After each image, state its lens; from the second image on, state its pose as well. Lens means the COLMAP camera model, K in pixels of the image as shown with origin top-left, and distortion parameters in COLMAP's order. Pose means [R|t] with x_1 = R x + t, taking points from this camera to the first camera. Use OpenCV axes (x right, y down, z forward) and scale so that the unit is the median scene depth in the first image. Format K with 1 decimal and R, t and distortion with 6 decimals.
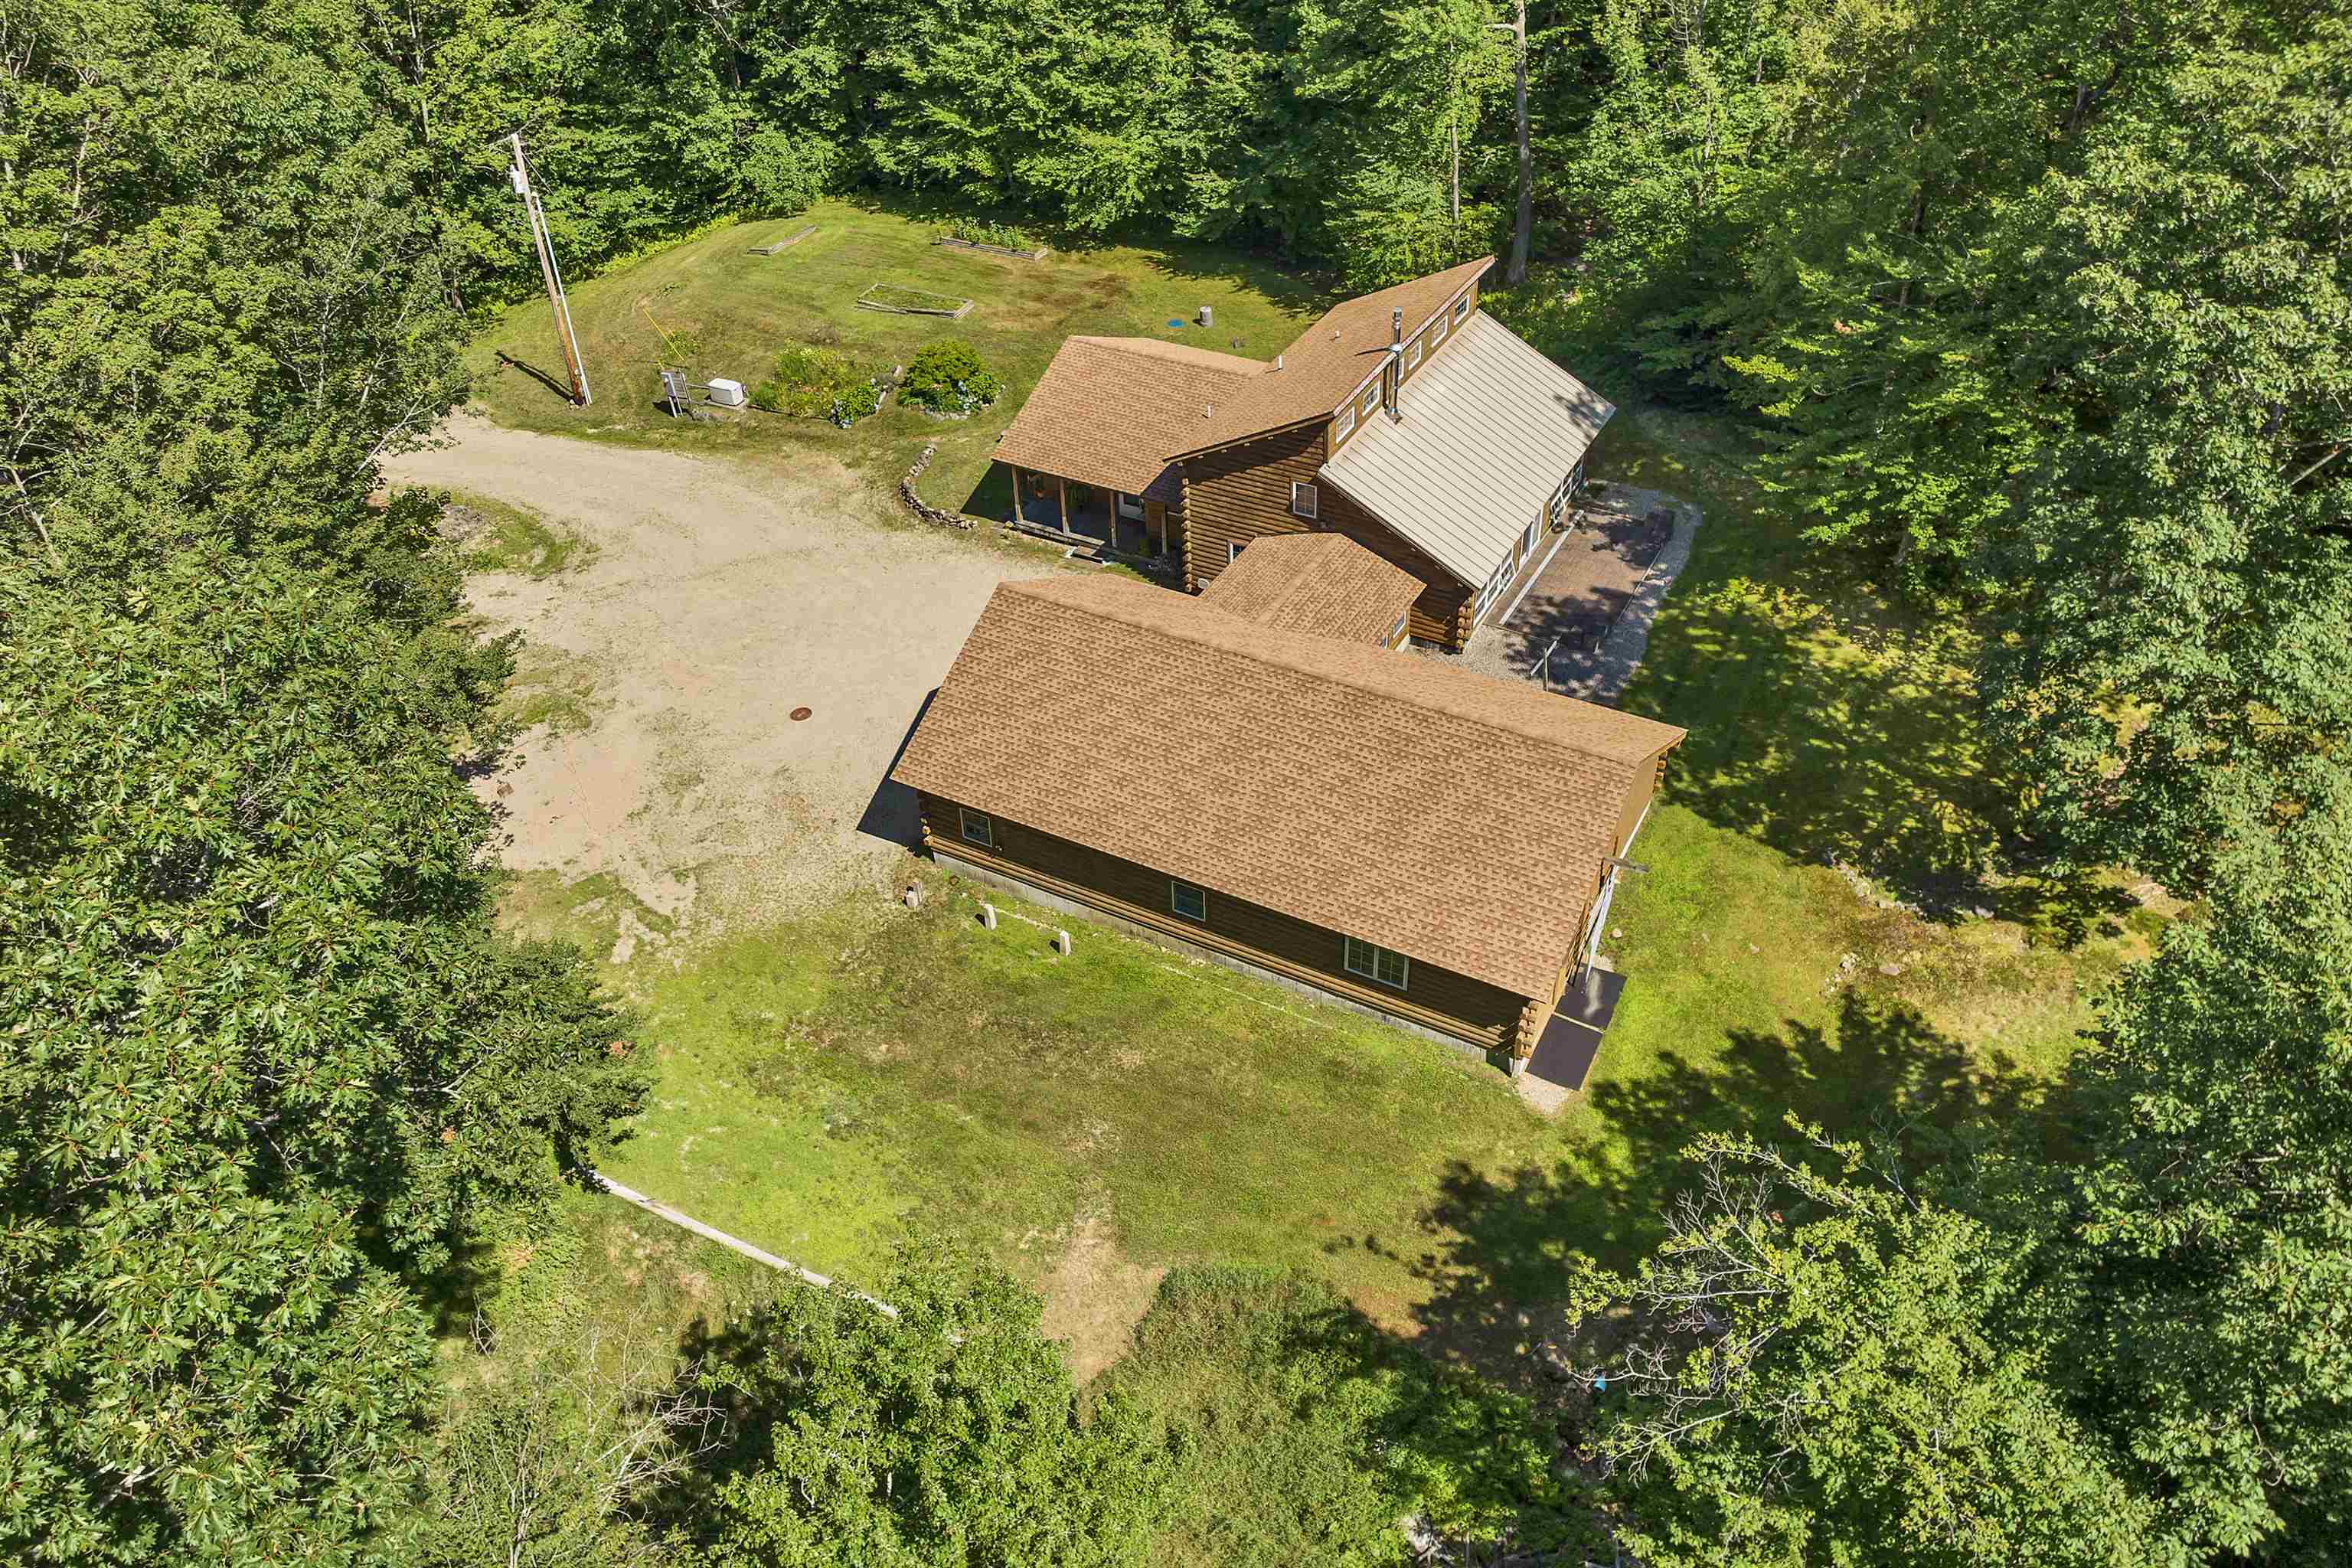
lens RADIAL K [[1733.4, 0, 1200.1], [0, 1733.4, 742.3], [0, 0, 1]] dist [-0.003999, -0.067261]
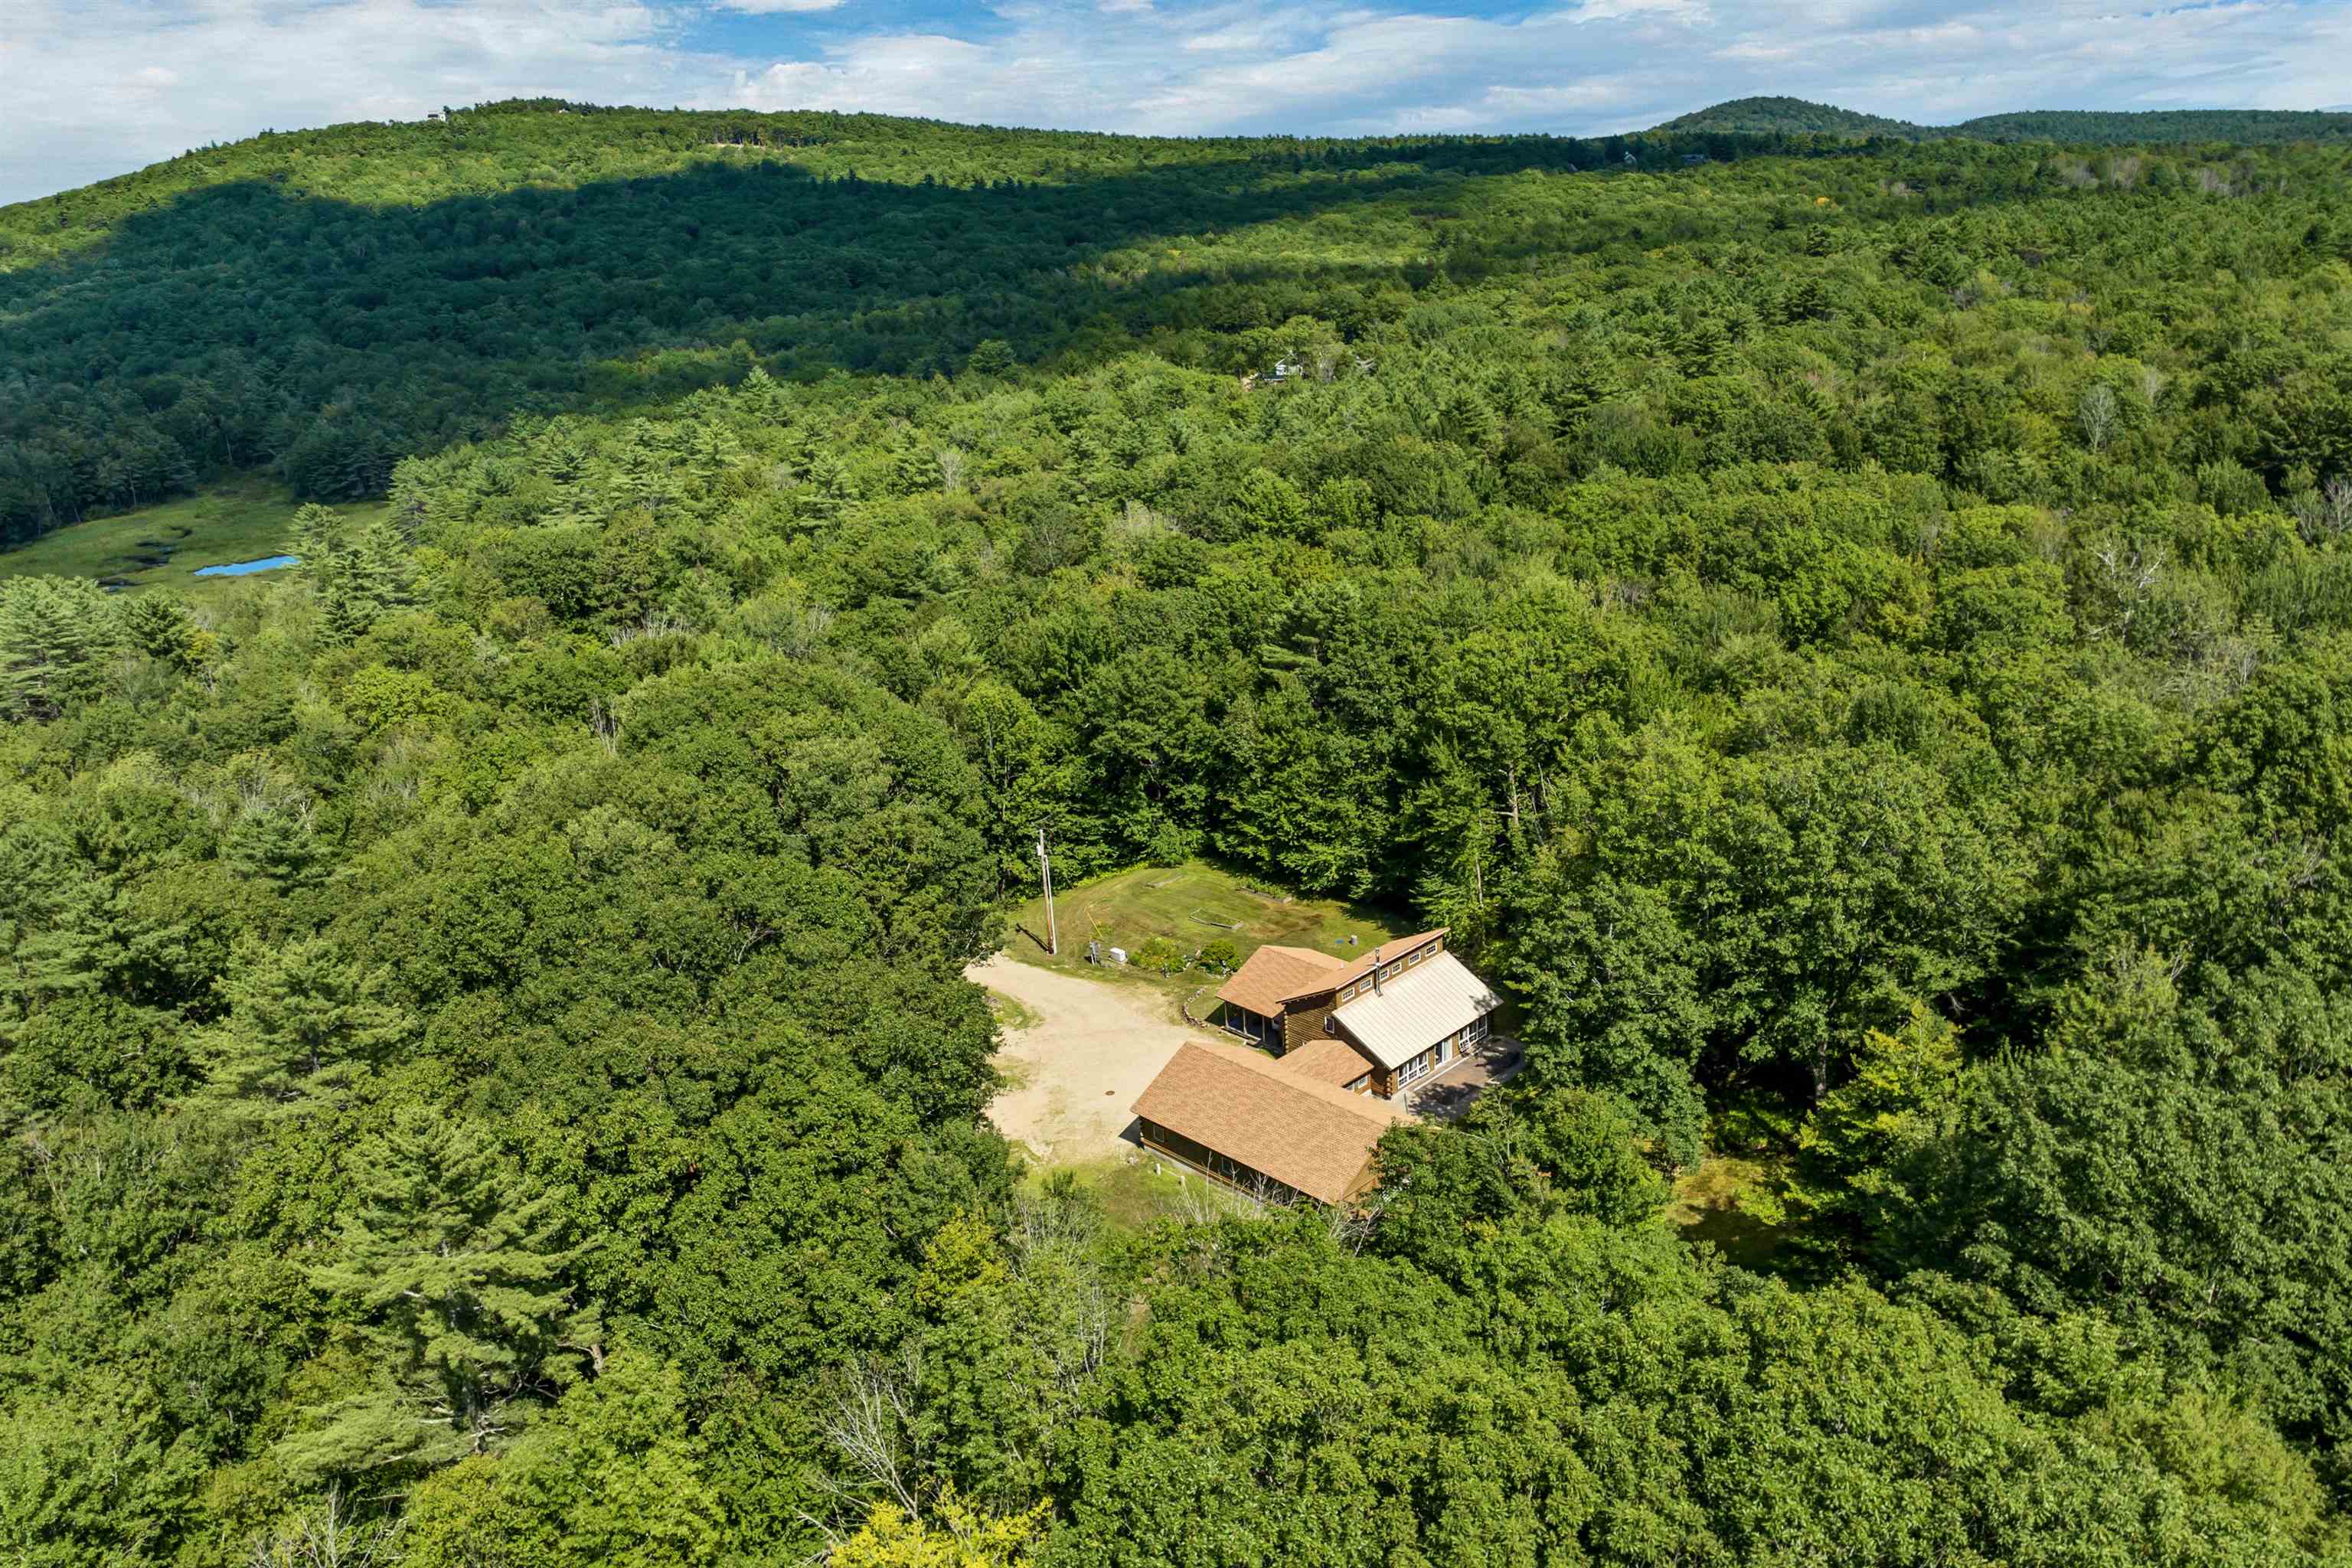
lens RADIAL K [[1733.4, 0, 1200.1], [0, 1733.4, 742.3], [0, 0, 1]] dist [-0.003999, -0.067261]
pose [[0.958680, 0.058934, -0.278317, 0.359271], [-0.145651, 0.942044, -0.302224, 0.159710], [0.244375, 0.330273, 0.911702, -0.890847]]
